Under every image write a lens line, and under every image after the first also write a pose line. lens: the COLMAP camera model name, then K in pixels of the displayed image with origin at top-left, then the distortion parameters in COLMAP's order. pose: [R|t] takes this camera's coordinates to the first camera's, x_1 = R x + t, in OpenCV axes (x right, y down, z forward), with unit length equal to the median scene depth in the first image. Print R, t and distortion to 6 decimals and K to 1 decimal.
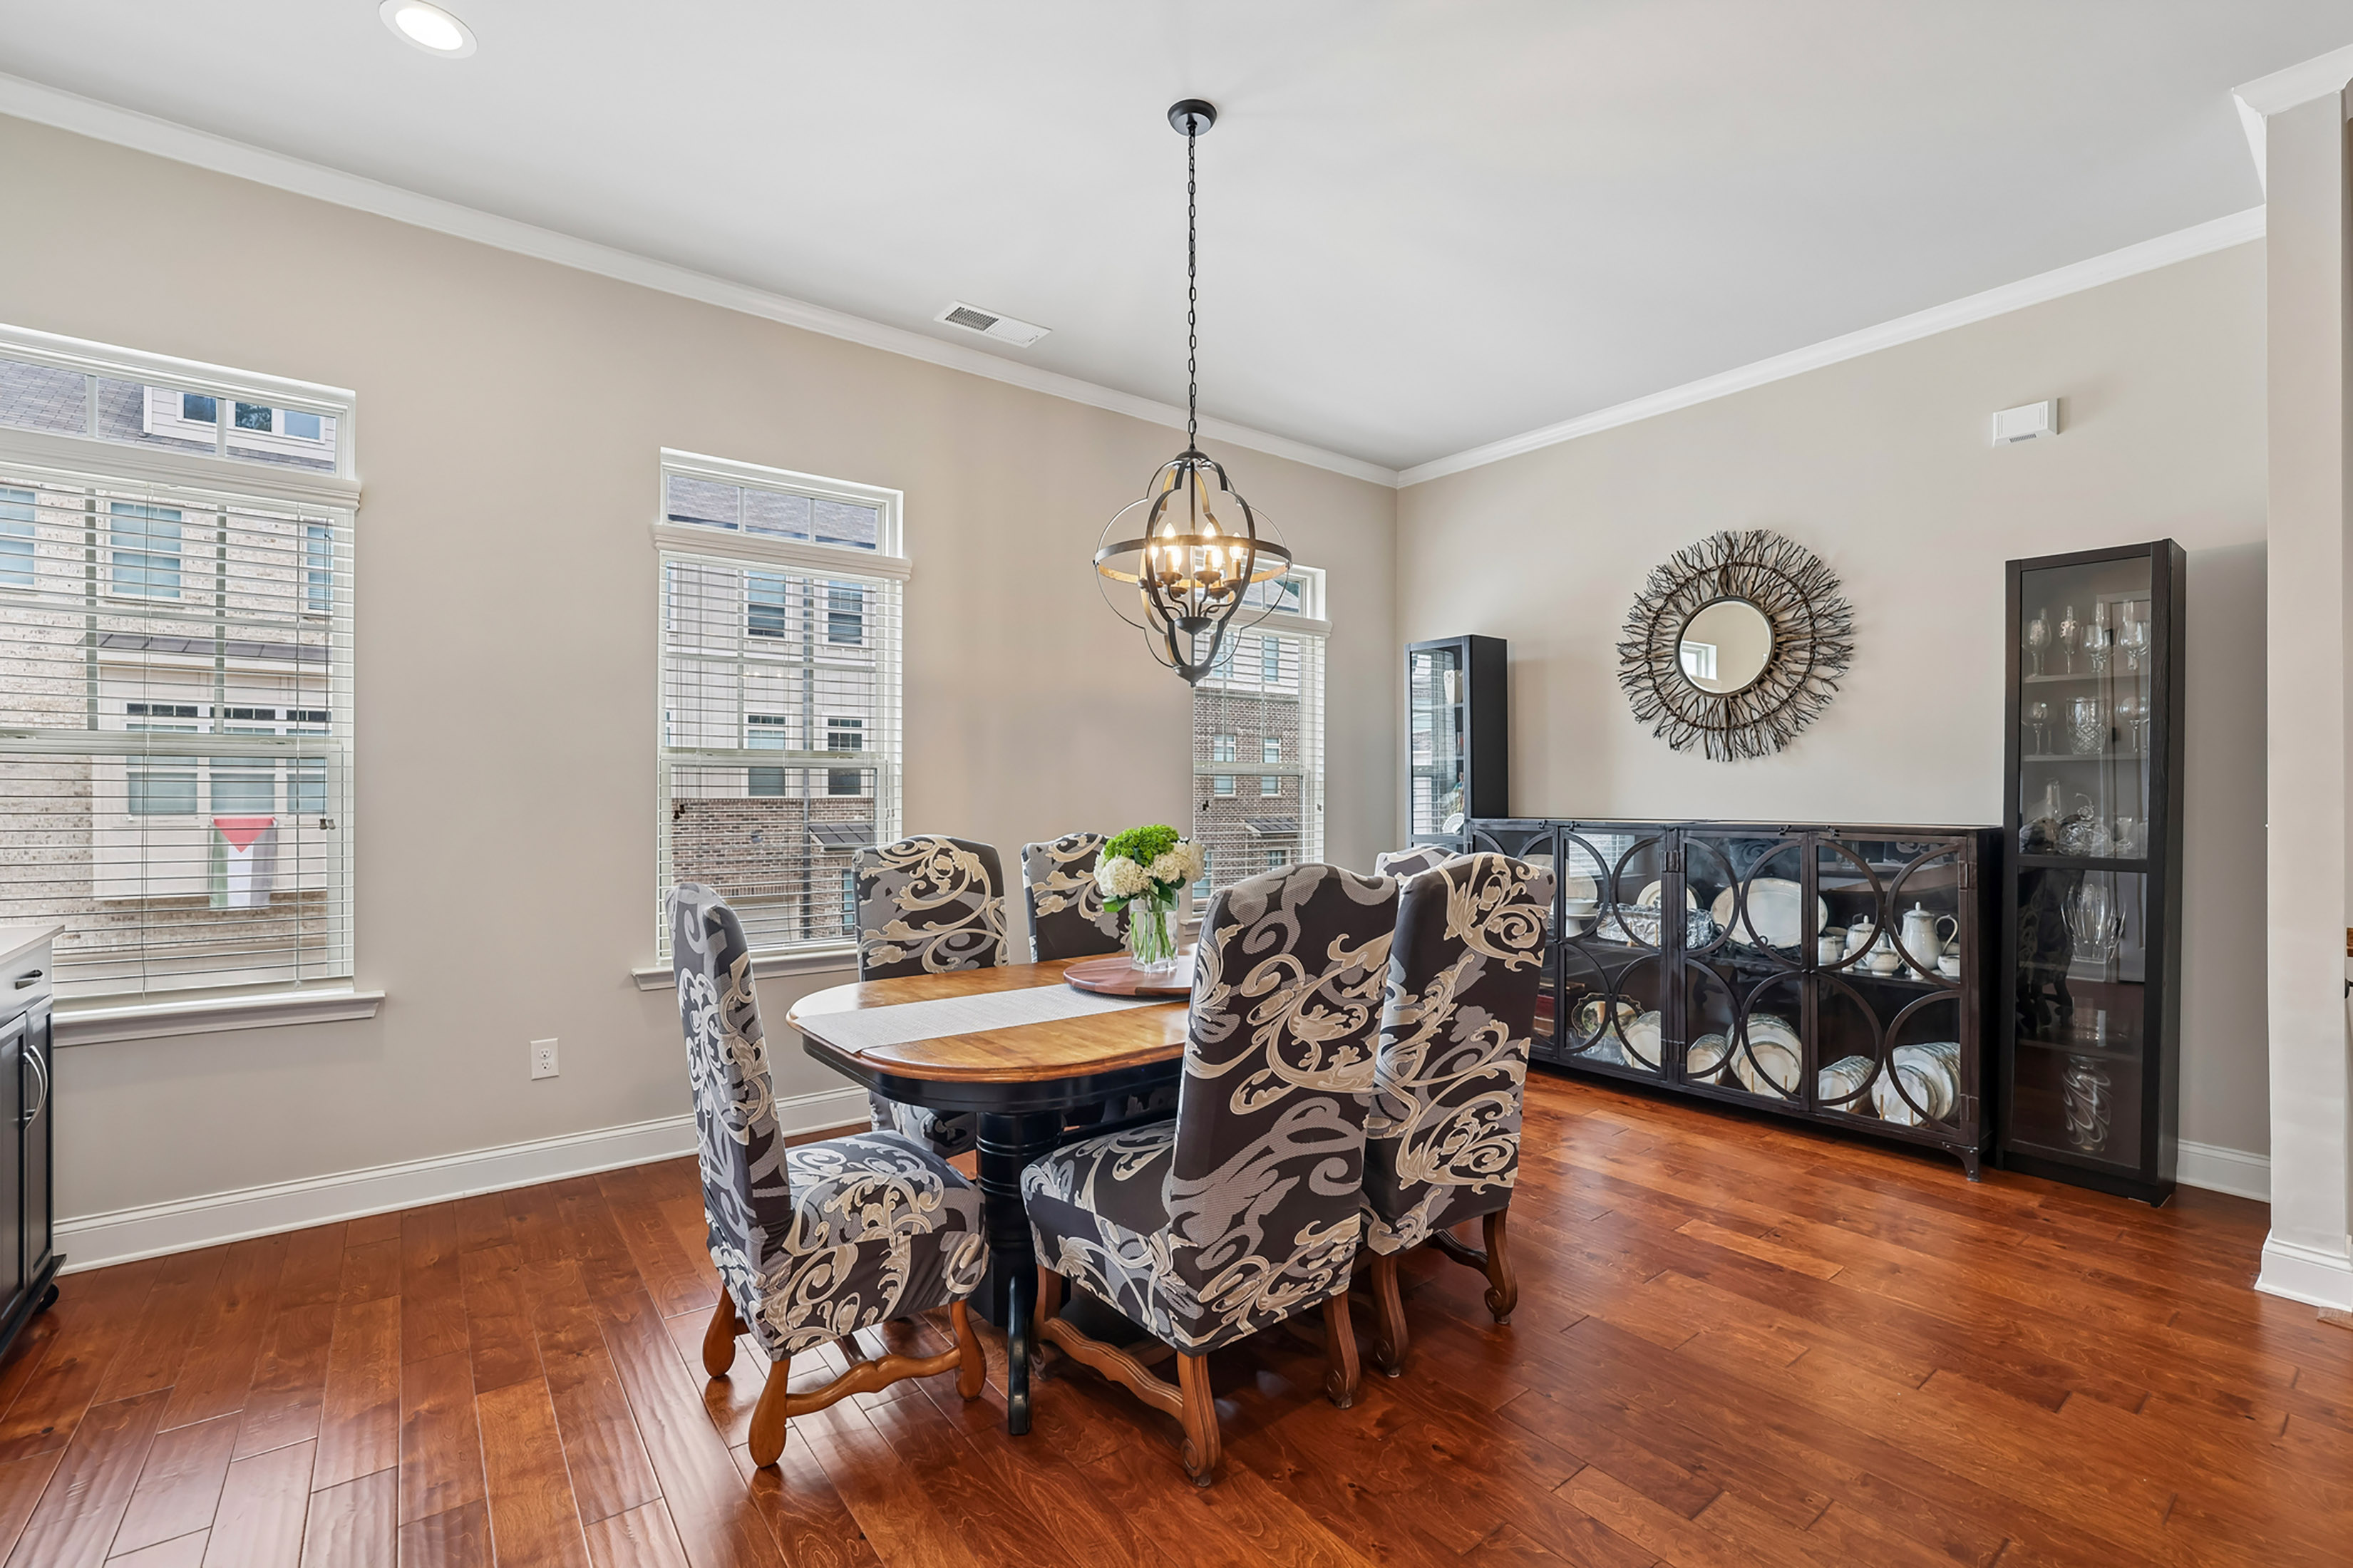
lens RADIAL K [[1017.5, 0, 1174.5], [0, 1017.5, 802.8], [0, 0, 1]] dist [-0.024467, 0.006394]
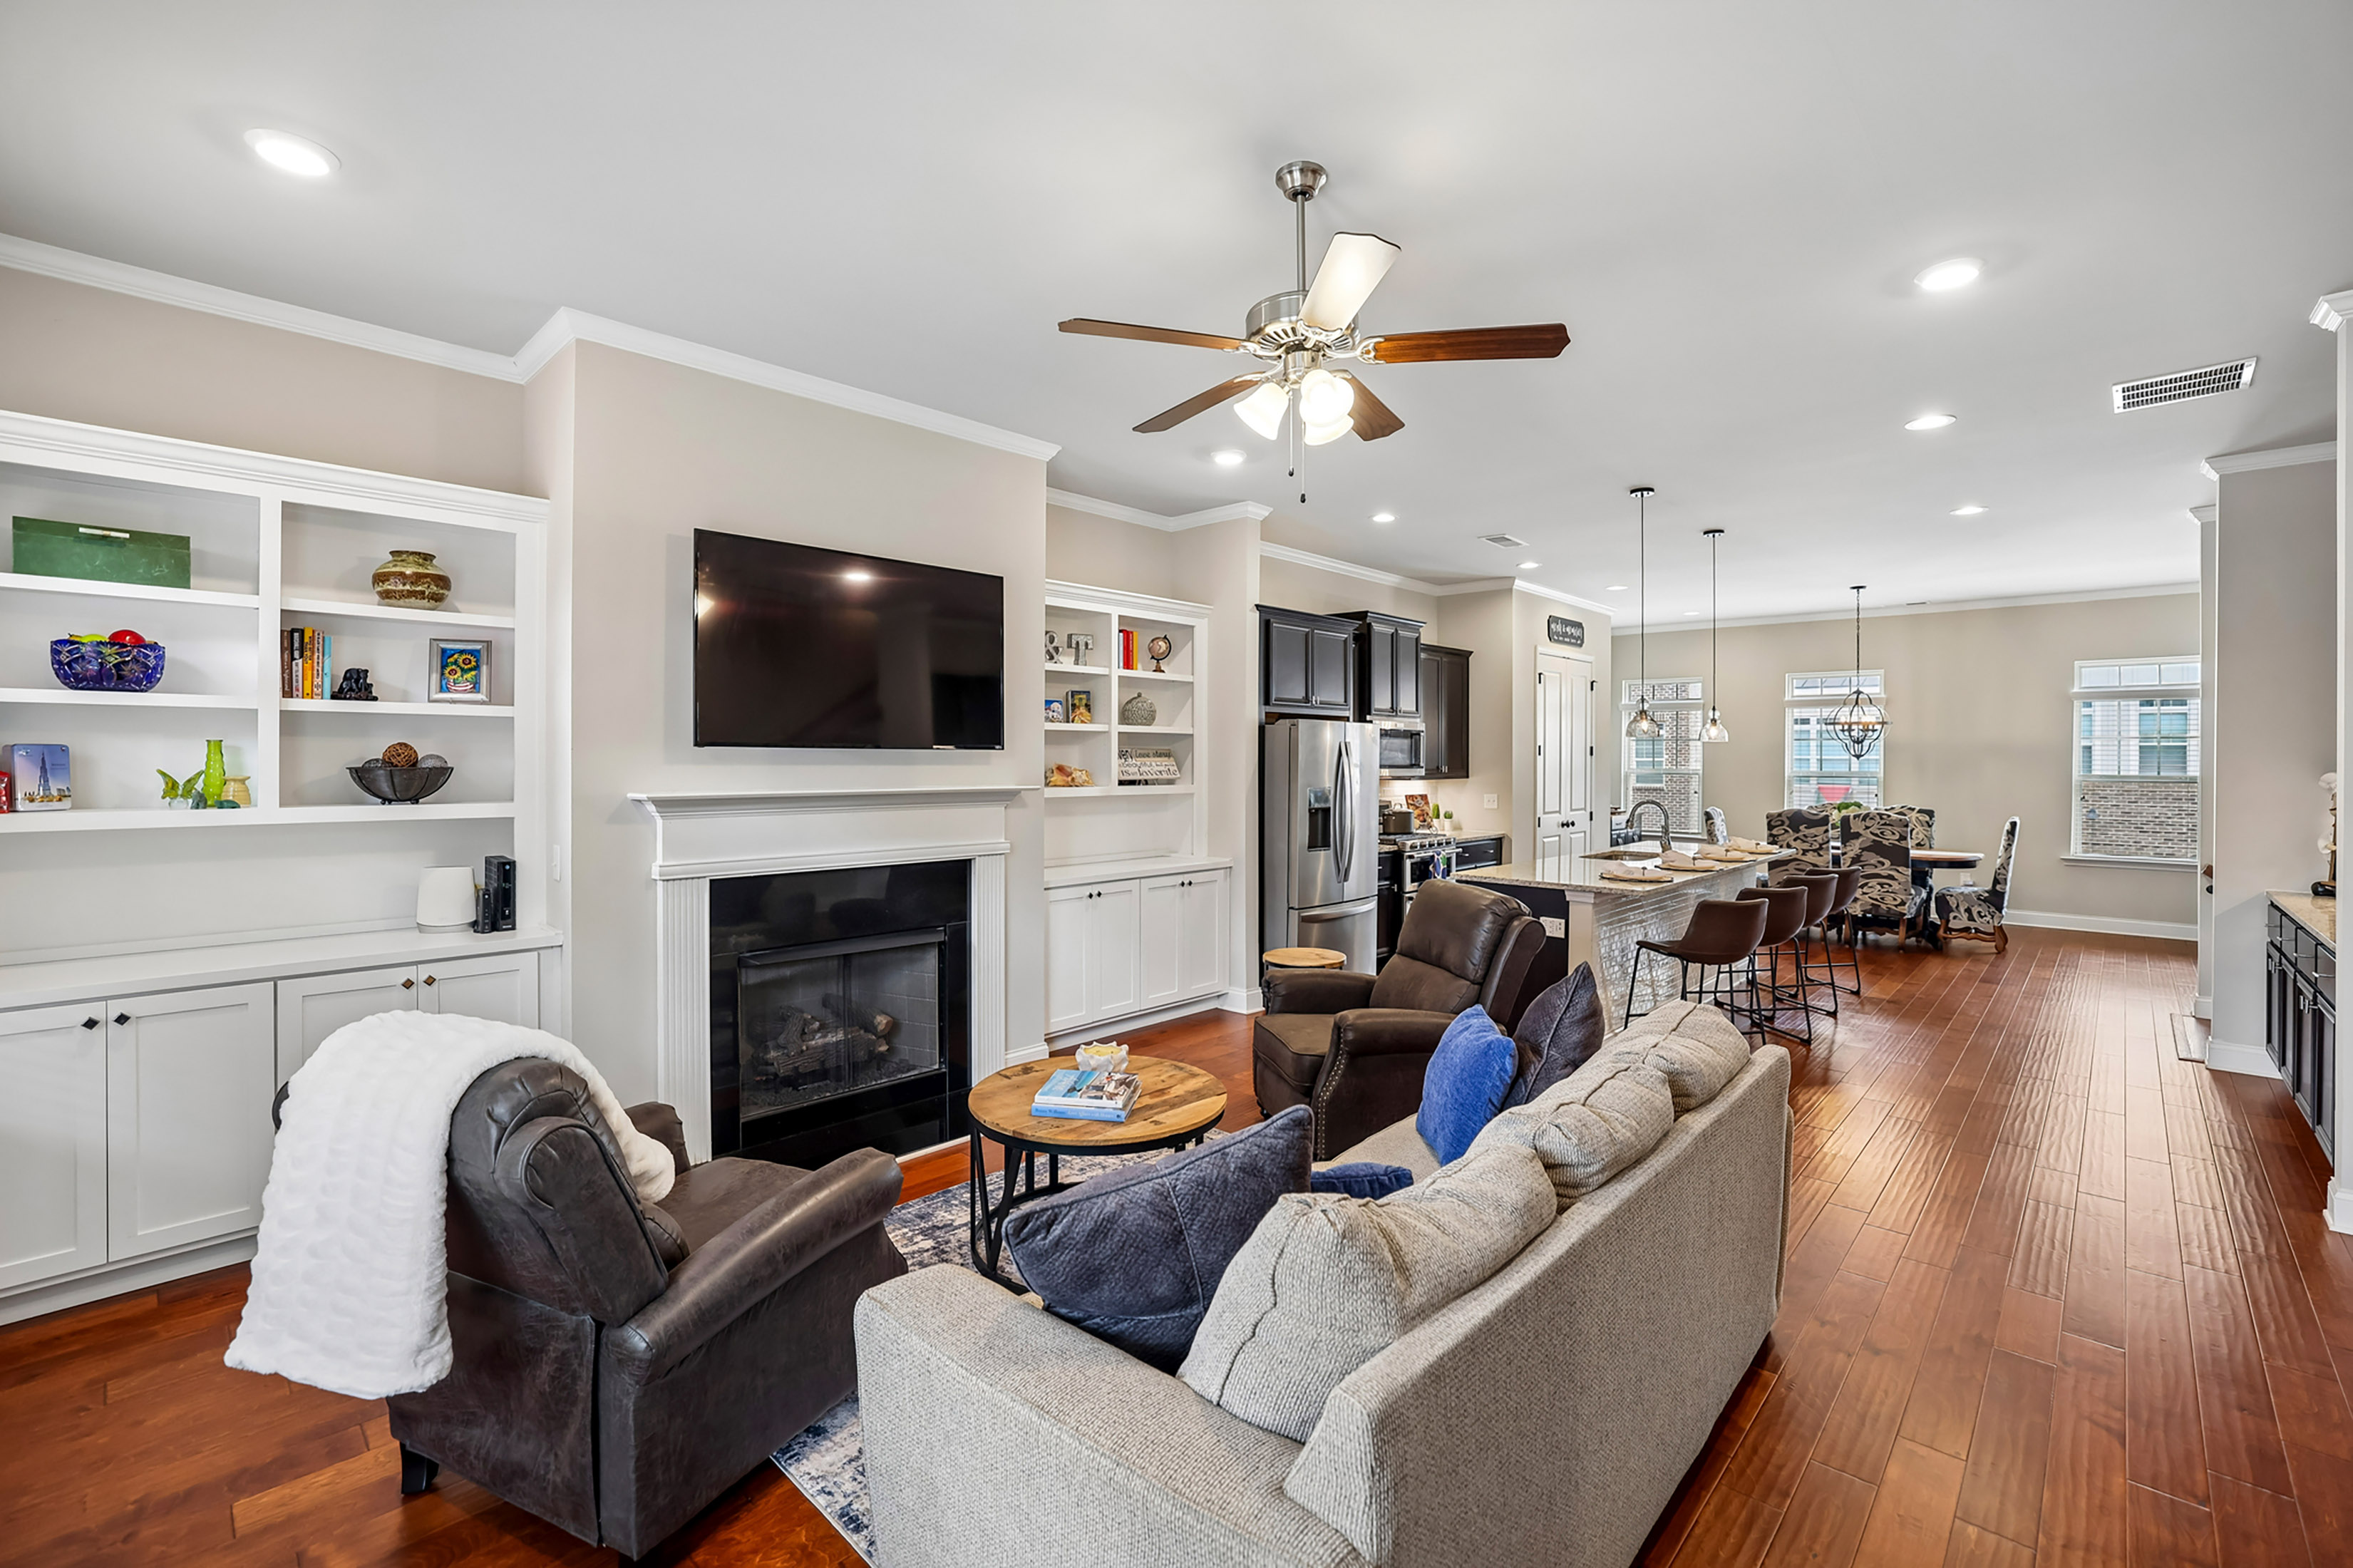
lens RADIAL K [[1017.5, 0, 1187.4], [0, 1017.5, 758.7], [0, 0, 1]] dist [-0.024467, 0.006394]
pose [[0.166868, 0.004878, -0.985967, 2.565122], [-0.014806, 0.999887, 0.002441, -0.082553], [0.985868, 0.014191, 0.166922, -1.517651]]
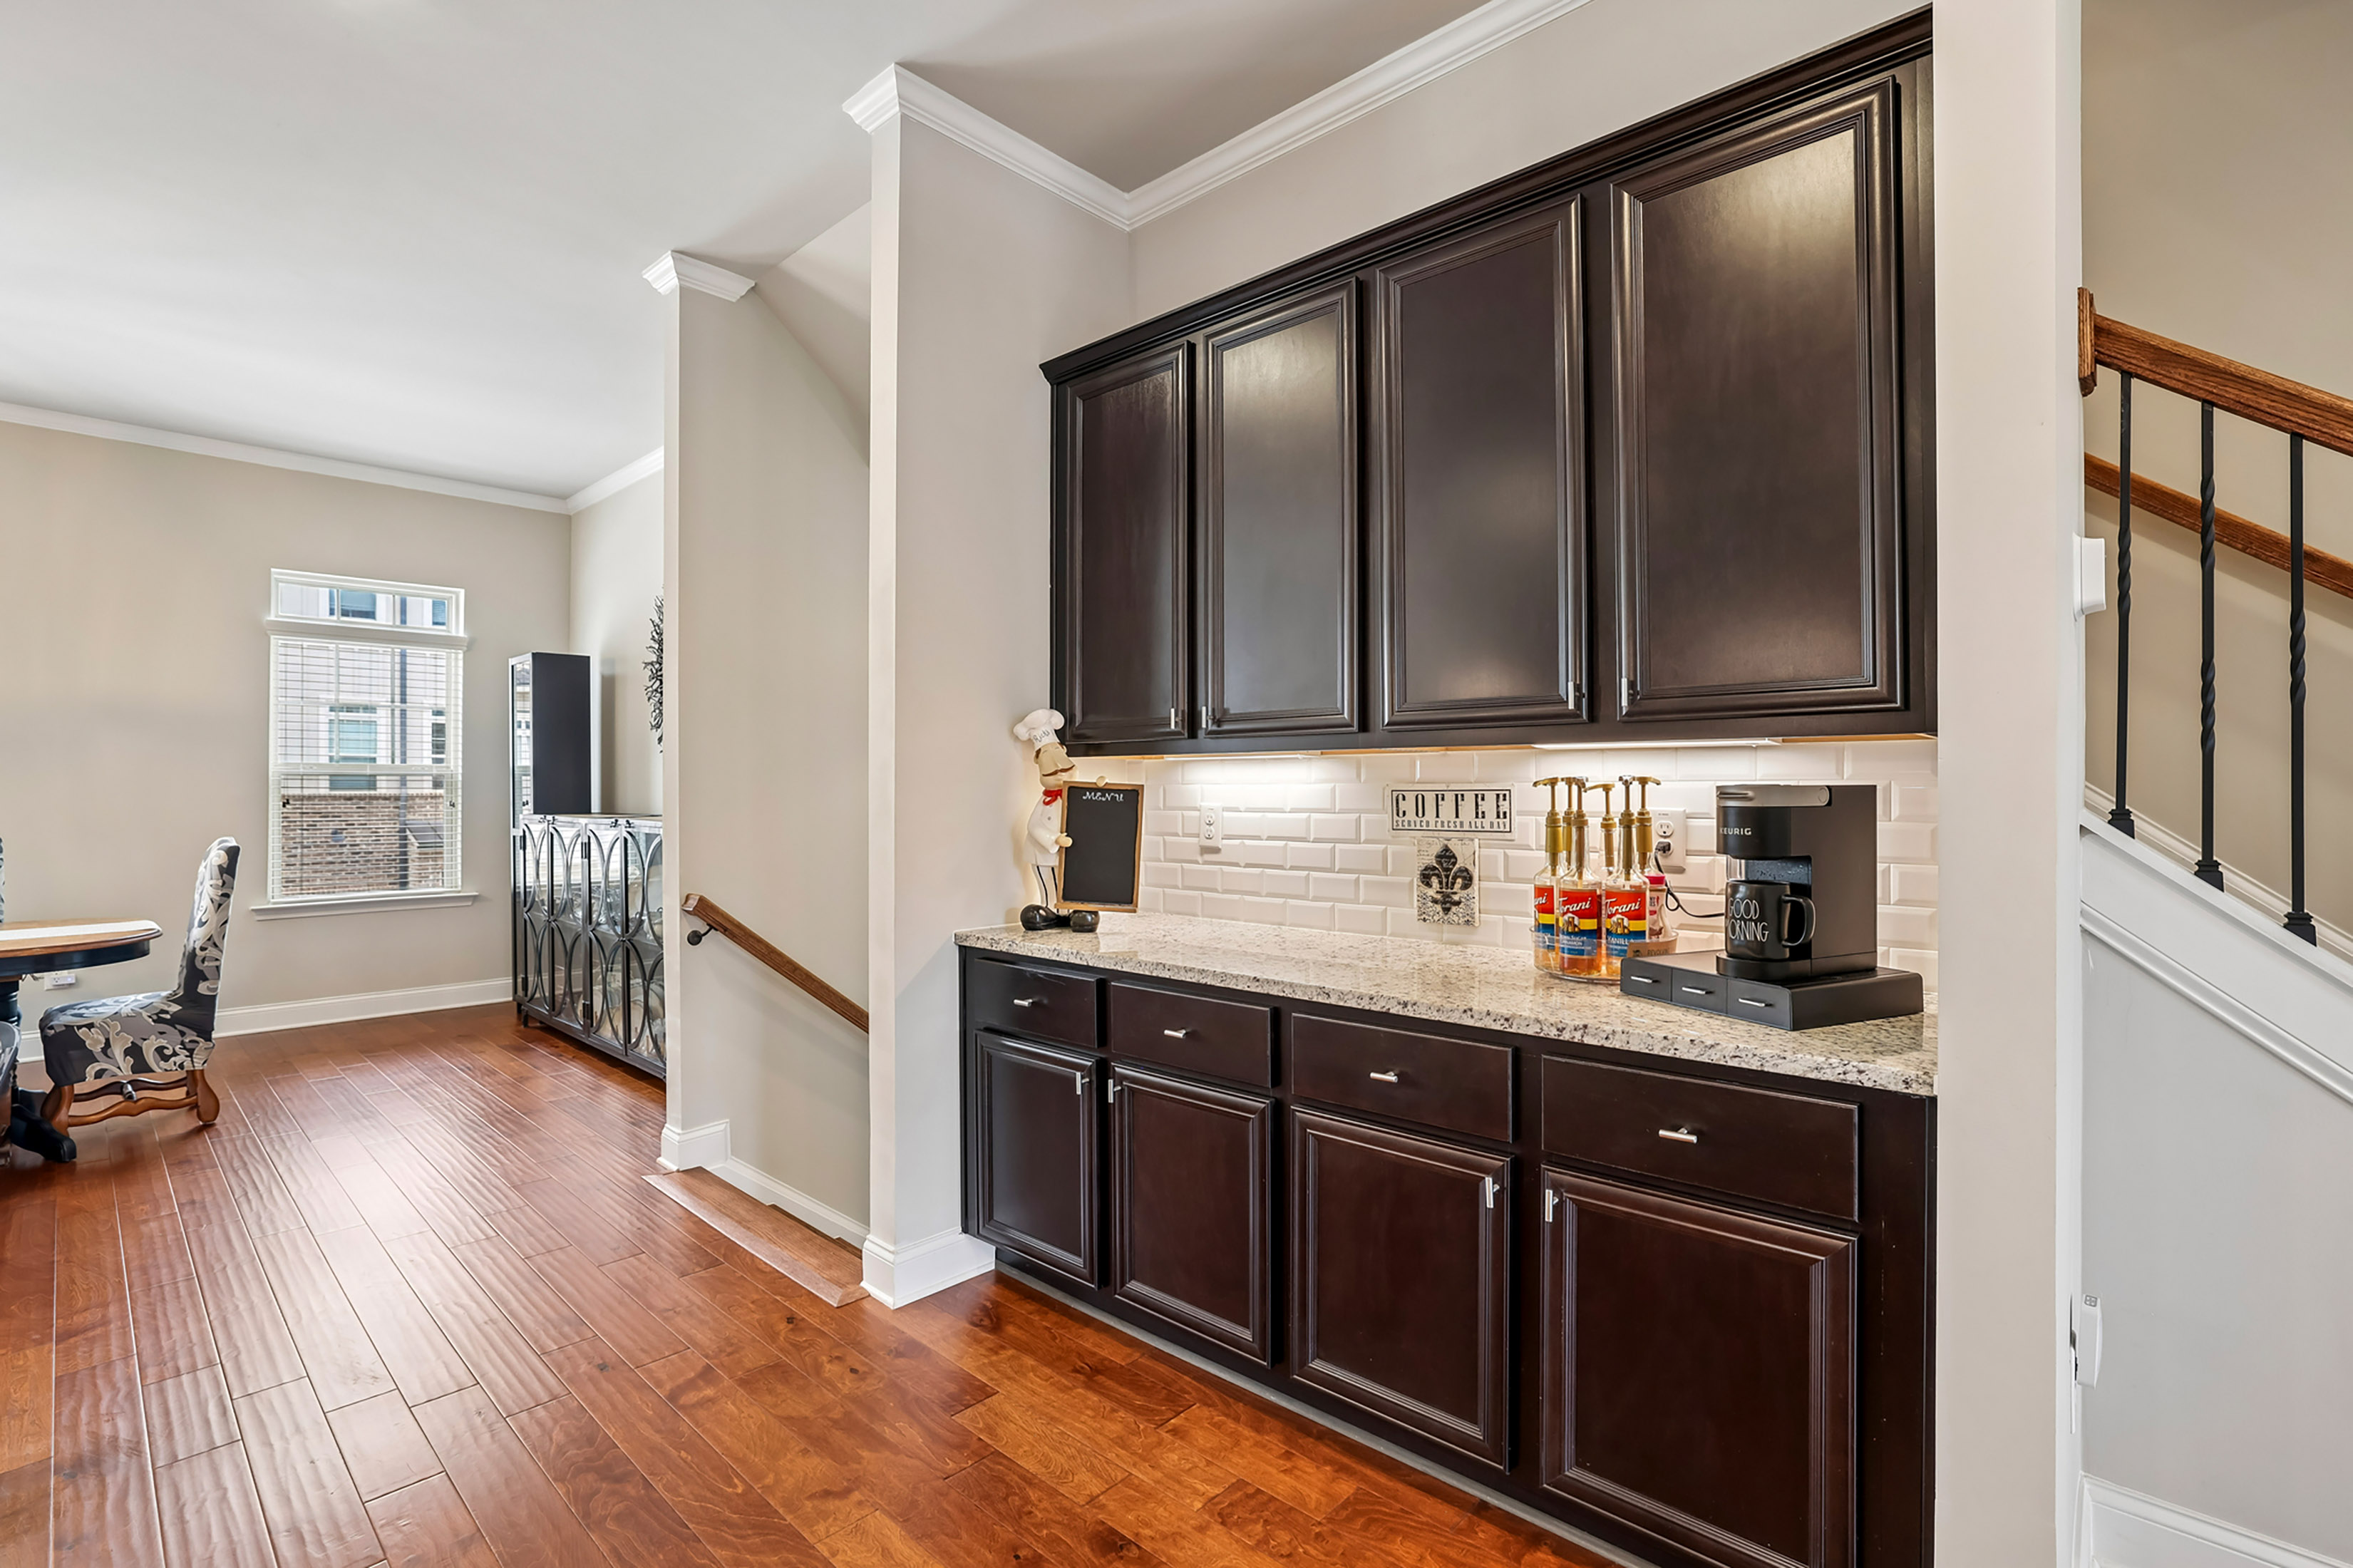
lens RADIAL K [[1098.7, 0, 1149.7], [0, 1098.7, 777.3], [0, 0, 1]] dist [-0.003334, 0.000955]
pose [[0.991413, 0.002887, 0.130736, 1.301411], [-0.000384, 0.999816, -0.019165, -0.005508], [-0.130767, 0.018950, 0.991232, -0.476715]]
